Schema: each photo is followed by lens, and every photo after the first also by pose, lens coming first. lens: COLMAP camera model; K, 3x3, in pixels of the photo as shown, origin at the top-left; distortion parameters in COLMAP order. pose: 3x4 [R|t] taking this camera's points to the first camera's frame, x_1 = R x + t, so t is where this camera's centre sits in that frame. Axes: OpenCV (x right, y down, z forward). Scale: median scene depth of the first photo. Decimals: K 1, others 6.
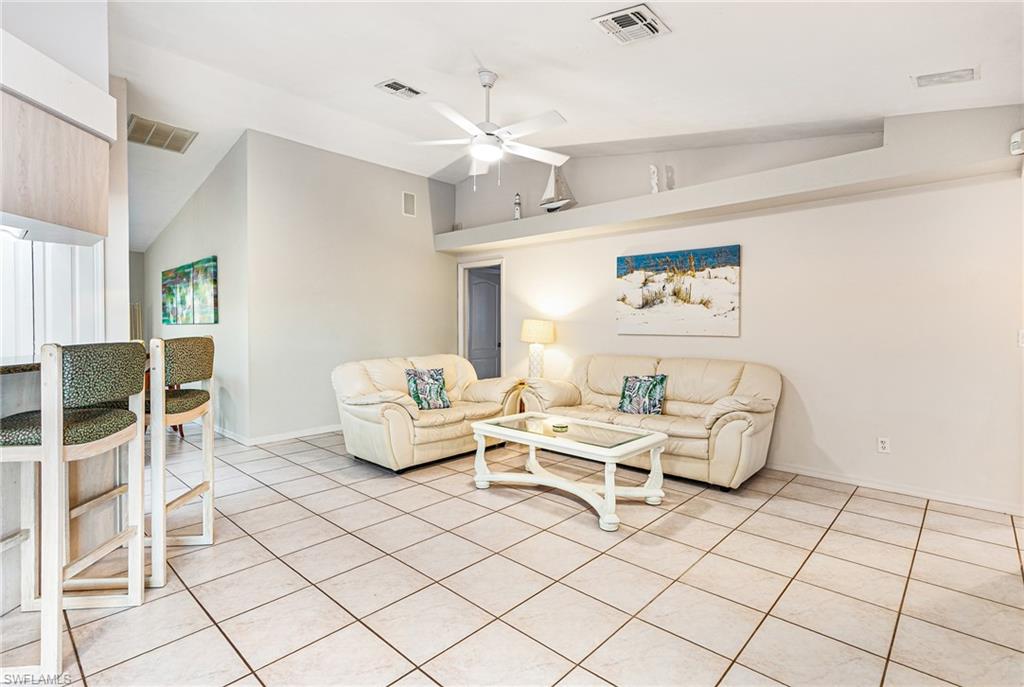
lens RADIAL K [[480.7, 0, 508.0], [0, 480.7, 340.0], [0, 0, 1]] dist [0.014303, -0.005476]
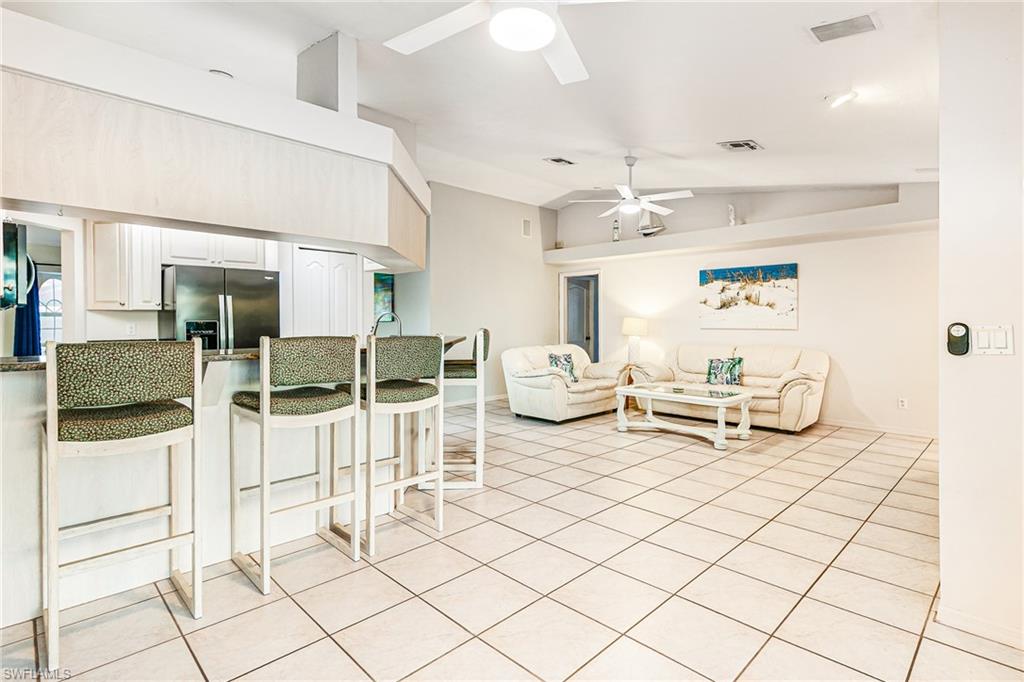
lens RADIAL K [[480.7, 0, 516.2], [0, 480.7, 333.9], [0, 0, 1]] dist [0.014303, -0.005476]
pose [[0.998867, -0.002140, -0.047549, -0.242693], [0.001811, 0.999974, -0.006974, 0.012666], [0.047563, 0.006880, 0.998845, -0.393241]]
